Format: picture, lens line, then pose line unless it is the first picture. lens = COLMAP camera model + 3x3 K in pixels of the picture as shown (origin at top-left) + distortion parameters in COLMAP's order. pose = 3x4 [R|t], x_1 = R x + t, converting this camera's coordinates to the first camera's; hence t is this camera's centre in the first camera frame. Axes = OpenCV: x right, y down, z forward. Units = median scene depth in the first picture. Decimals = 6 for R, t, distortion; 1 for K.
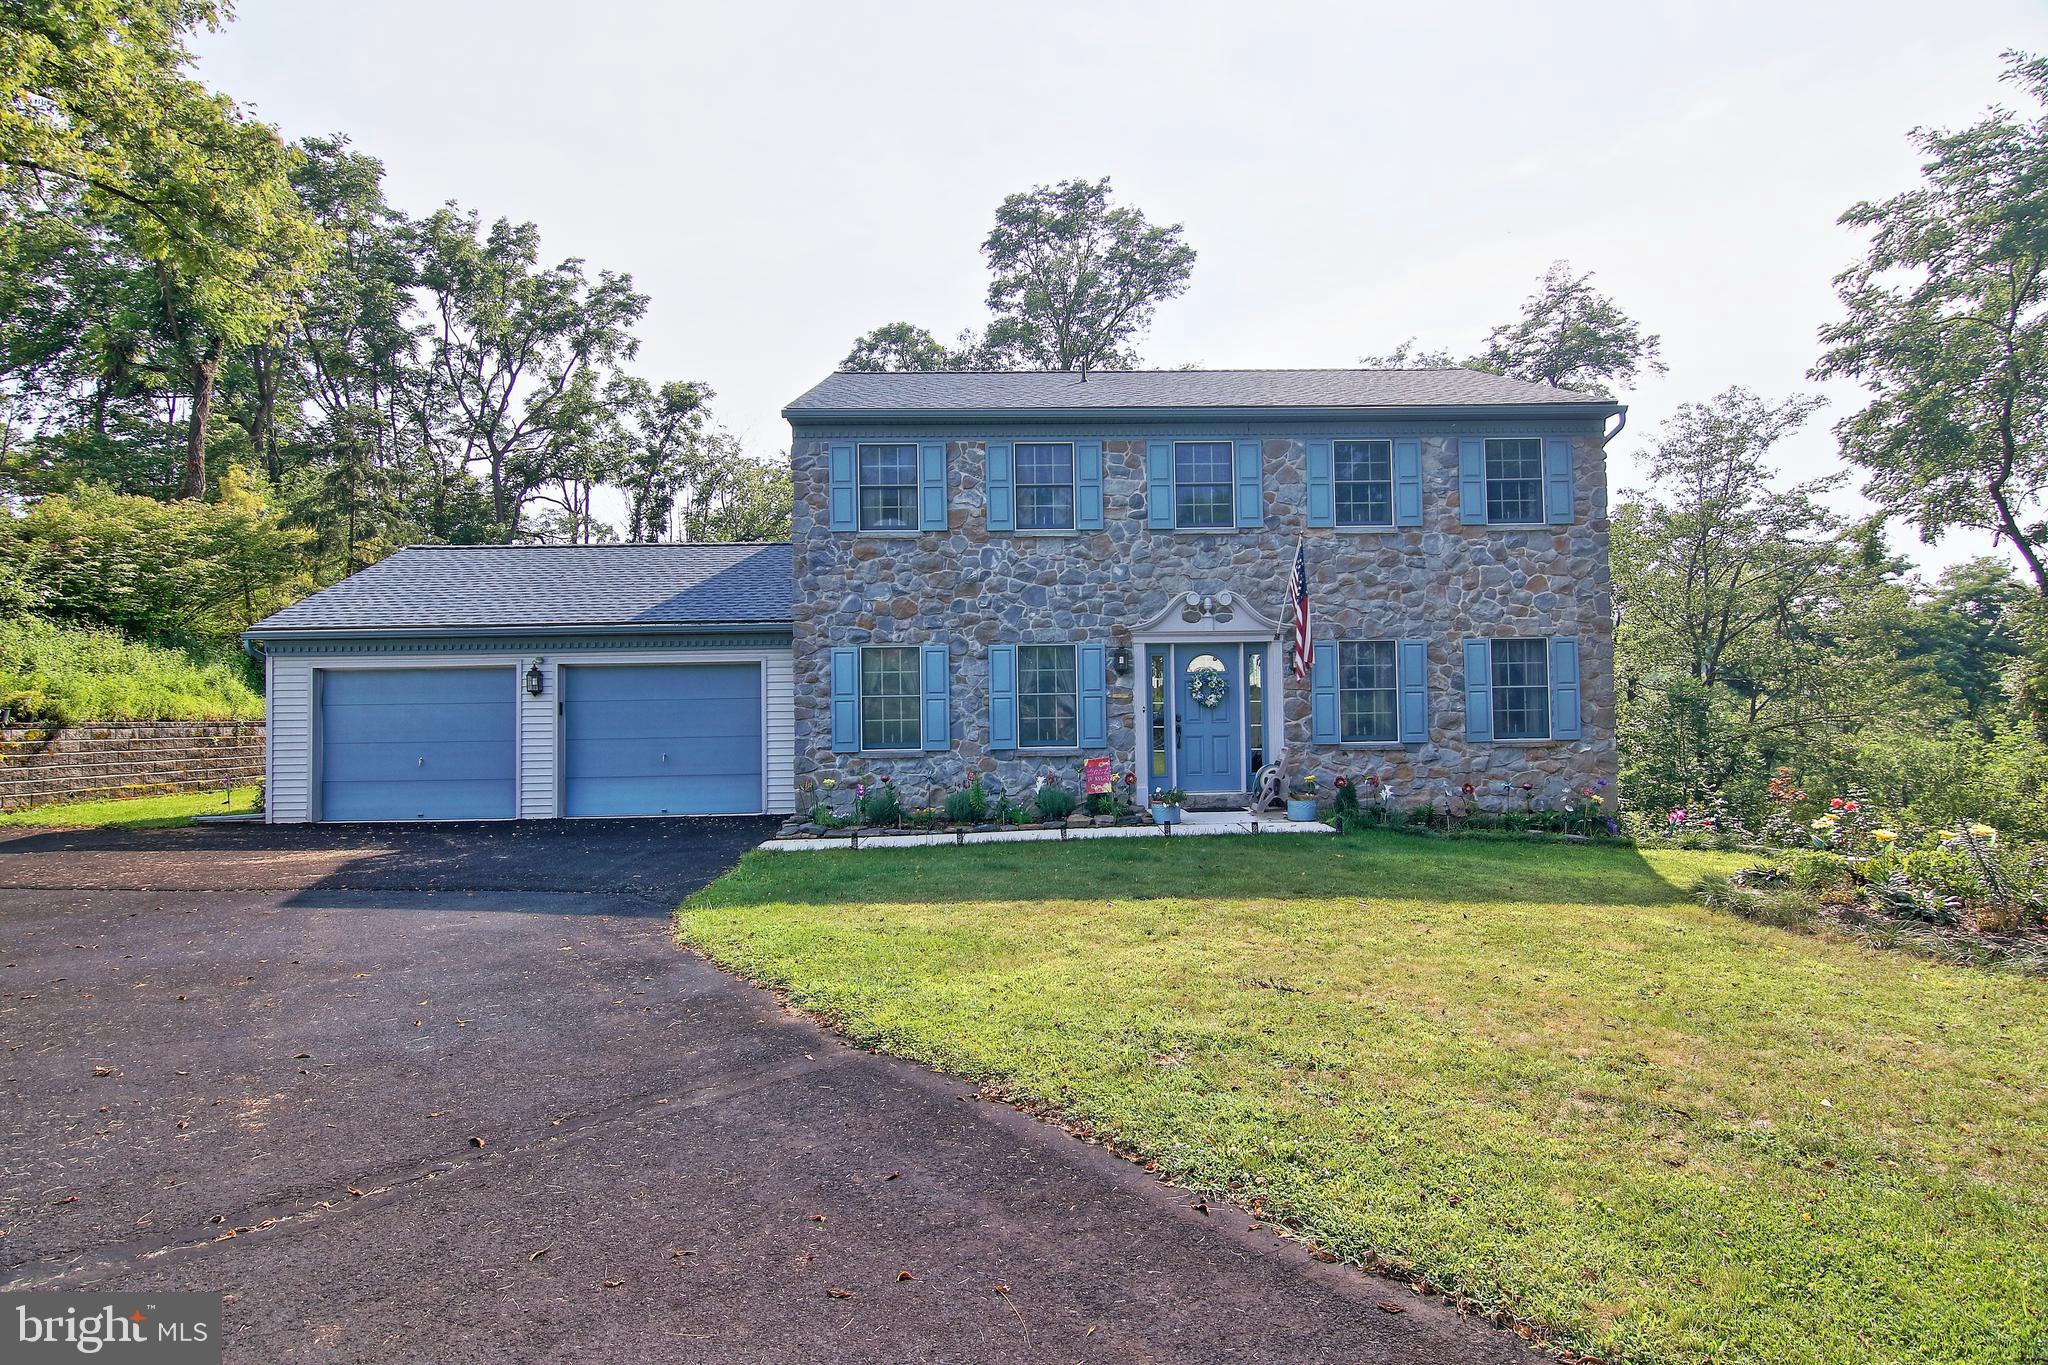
lens RADIAL K [[1034.3, 0, 1022.6], [0, 1034.3, 667.7], [0, 0, 1]] dist [-0.002628, -0.013269]
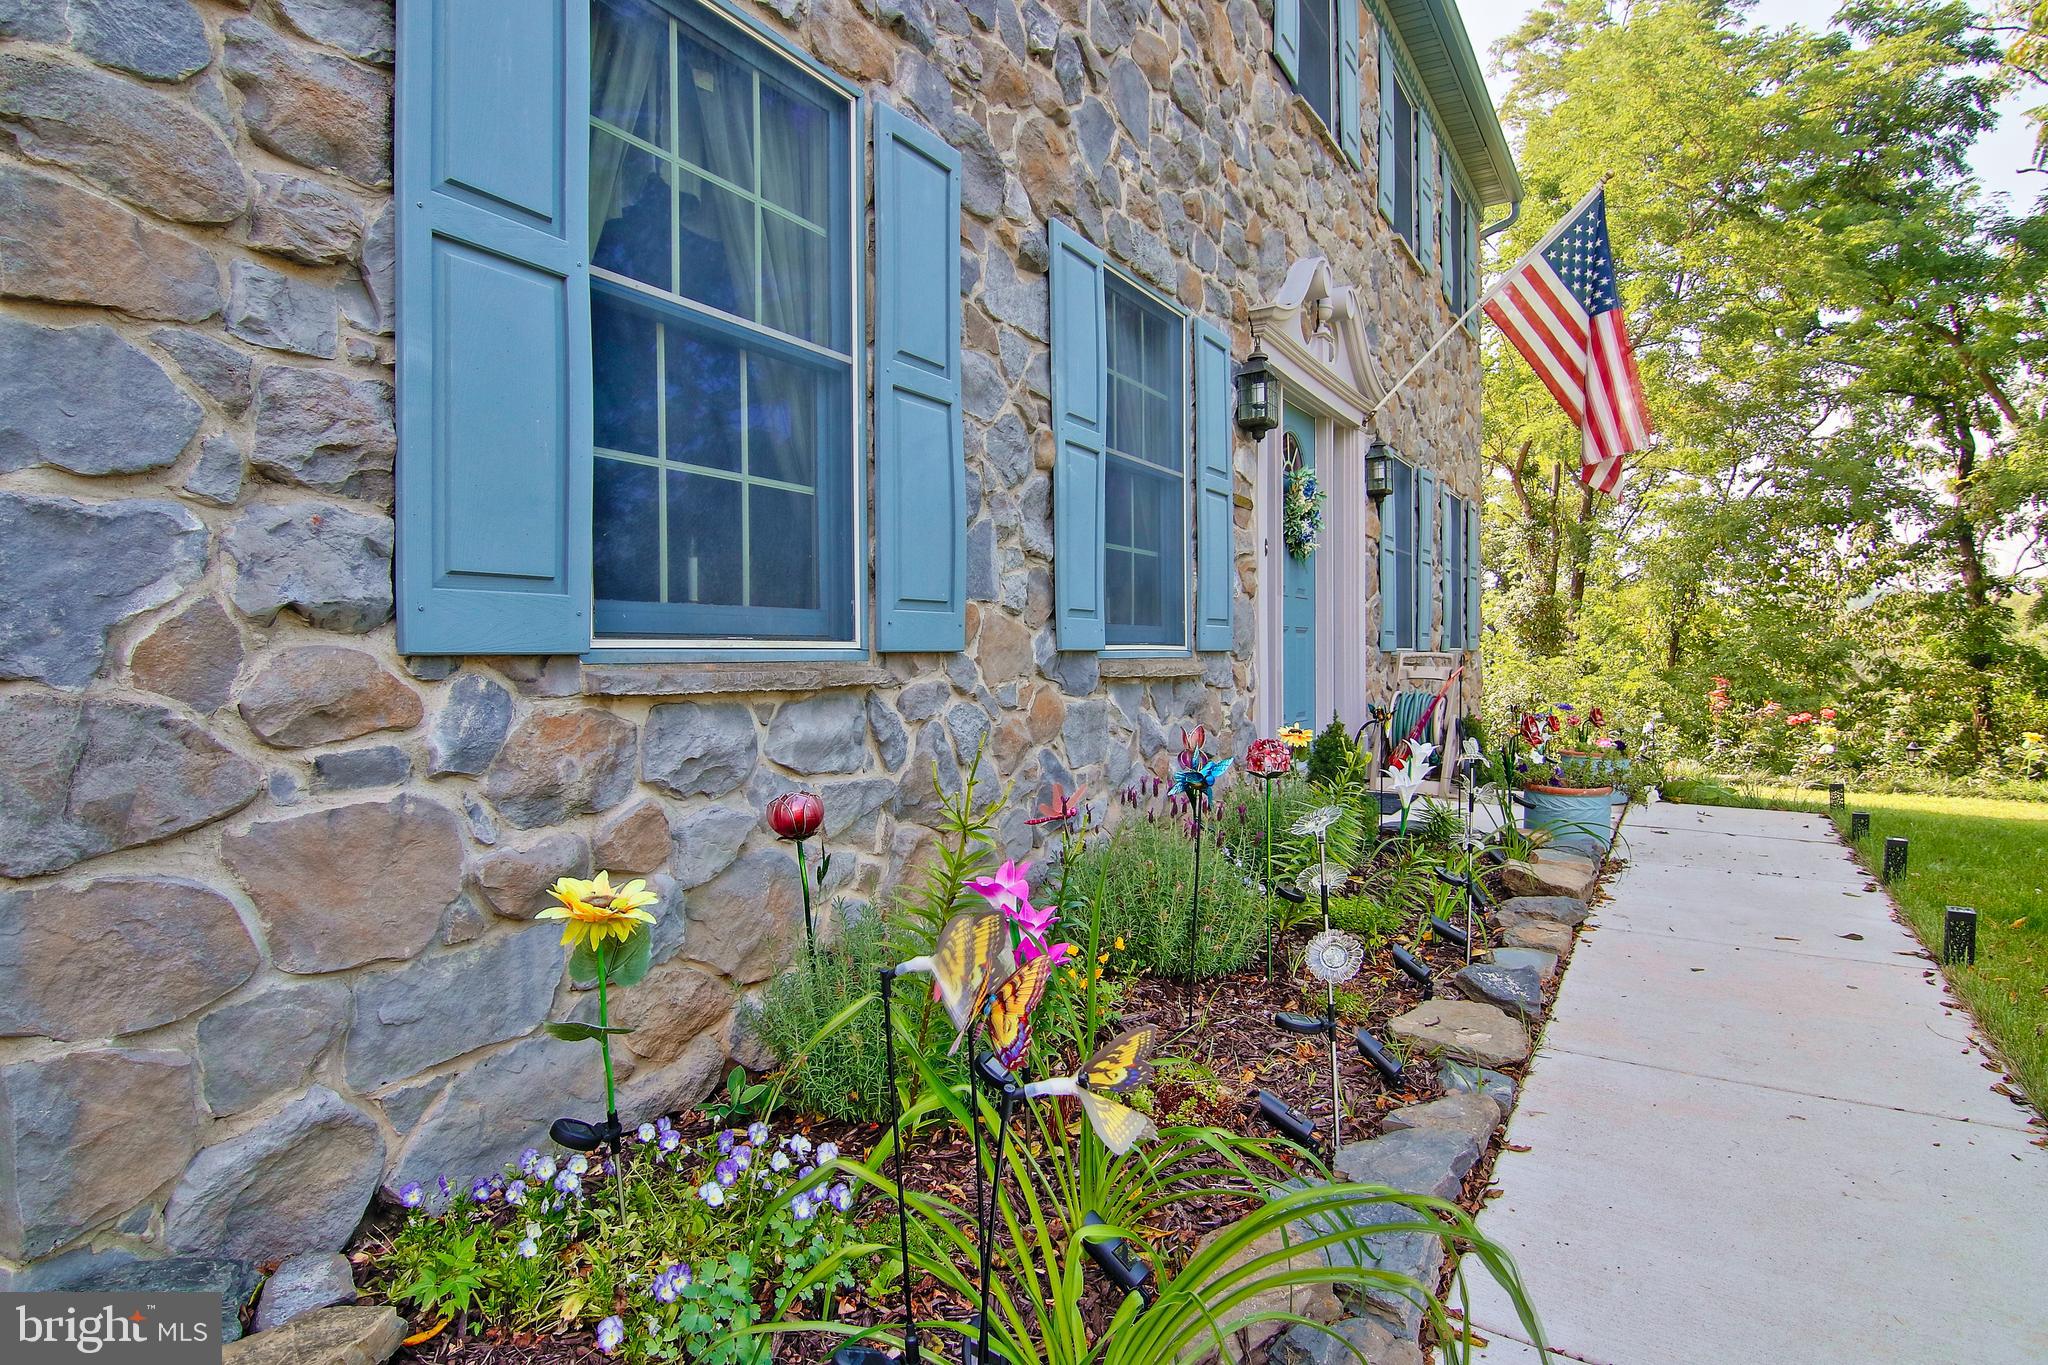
lens RADIAL K [[1084.3, 0, 1021.5], [0, 1084.3, 655.3], [0, 0, 1]] dist [-0.002801, 0.000288]
pose [[0.543500, 0.009762, 0.839353, -0.244842], [-0.014412, 0.999894, -0.002297, 0.079671], [-0.839286, -0.010848, 0.543582, 0.850350]]
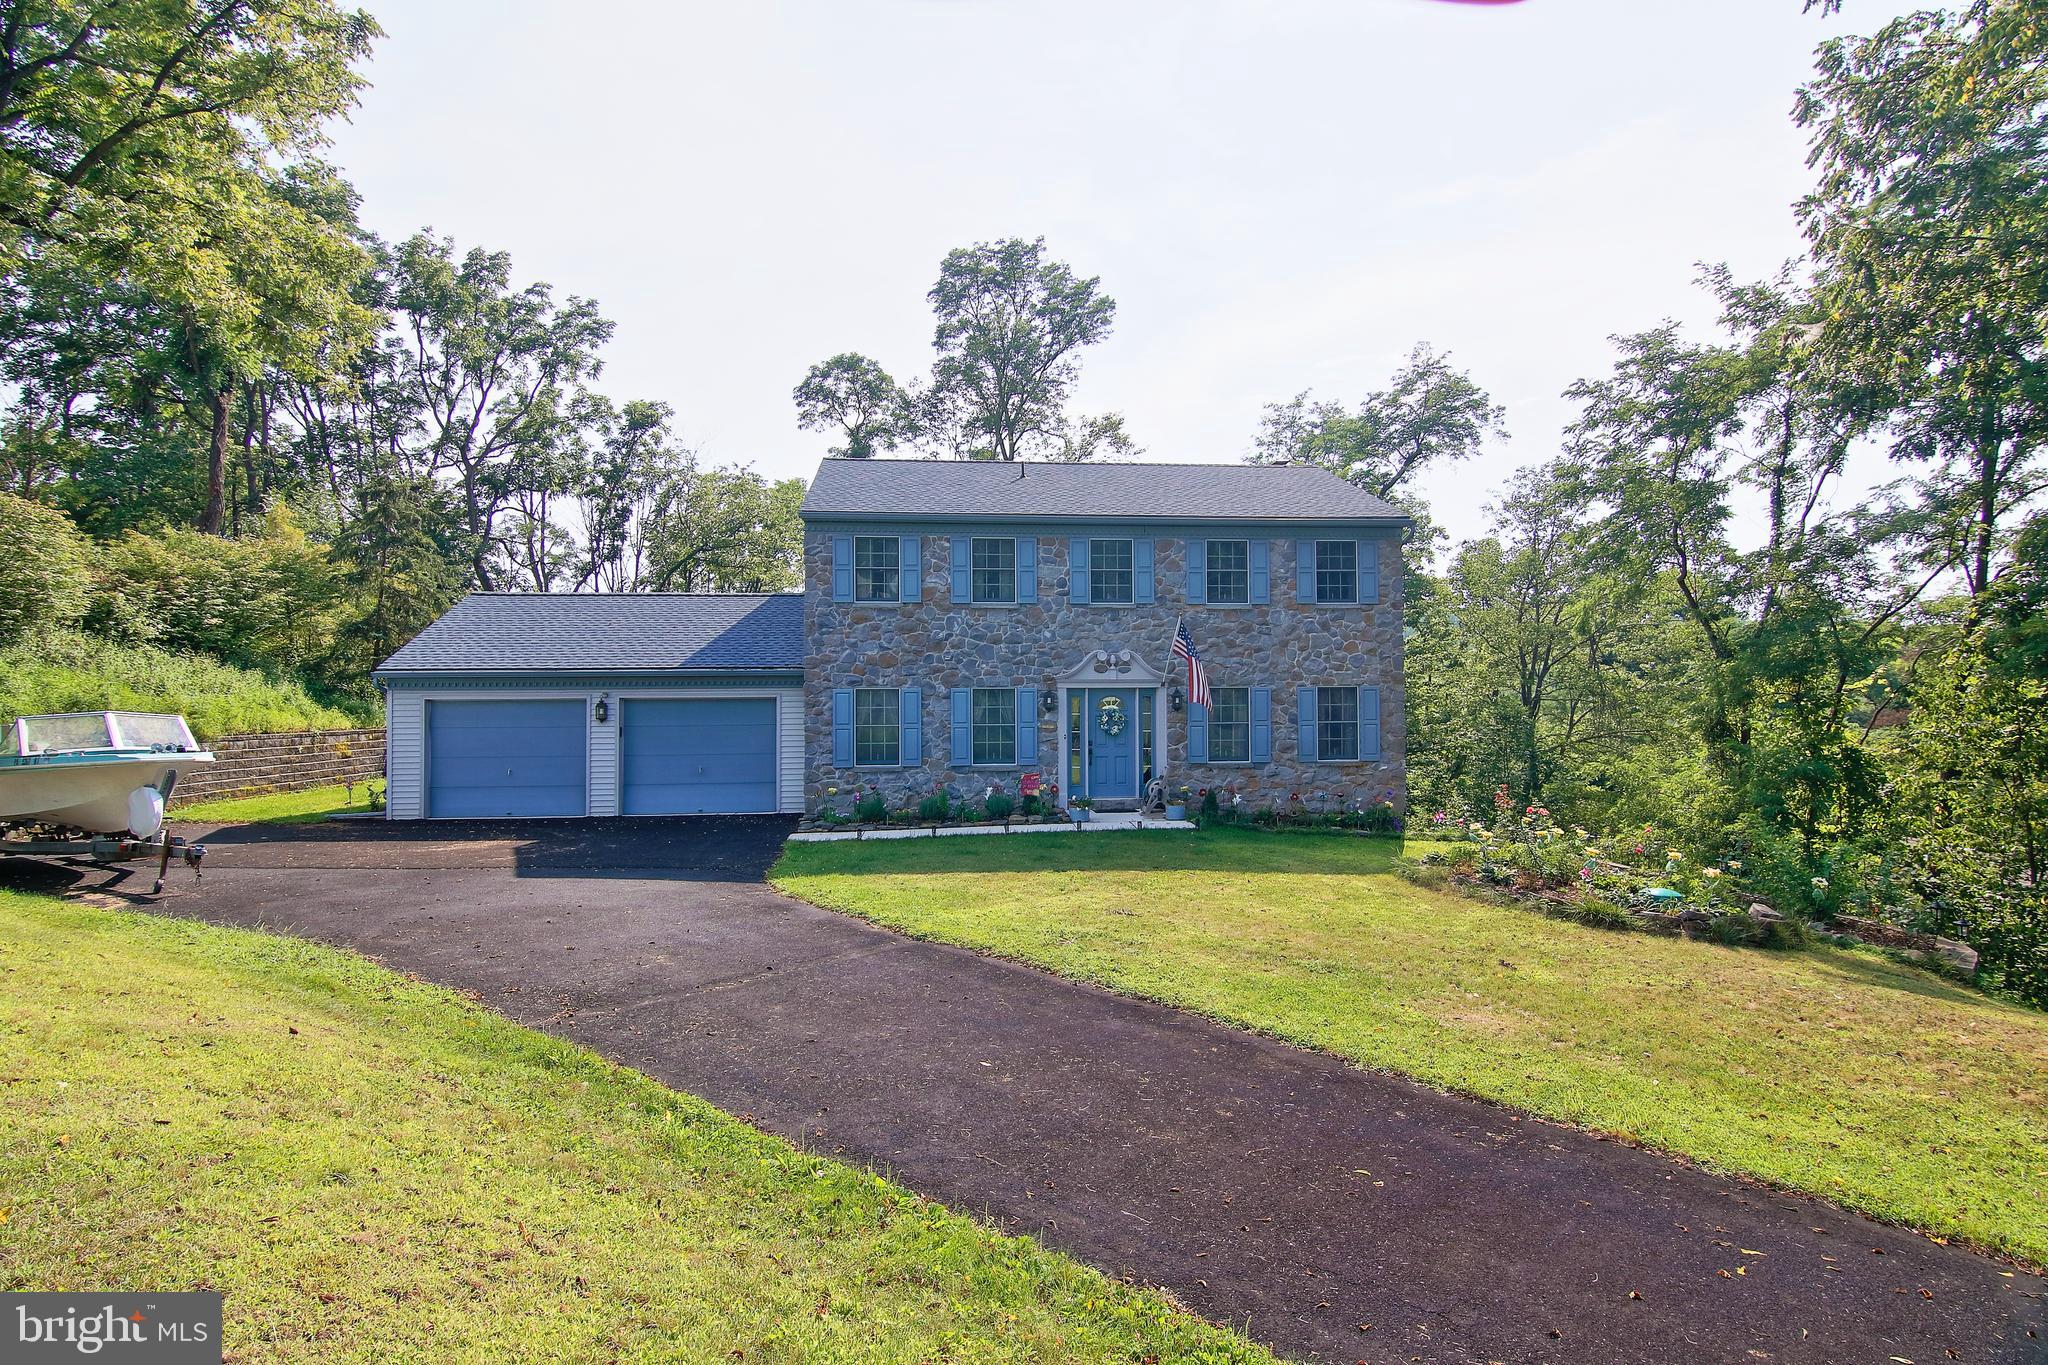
lens RADIAL K [[1034.3, 0, 1022.6], [0, 1034.3, 667.7], [0, 0, 1]] dist [-0.002628, -0.013269]
pose [[0.997587, 0.011872, 0.068407, -0.031603], [-0.012640, 0.999862, 0.010810, -0.063266], [-0.068270, -0.011649, 0.997599, -0.342555]]
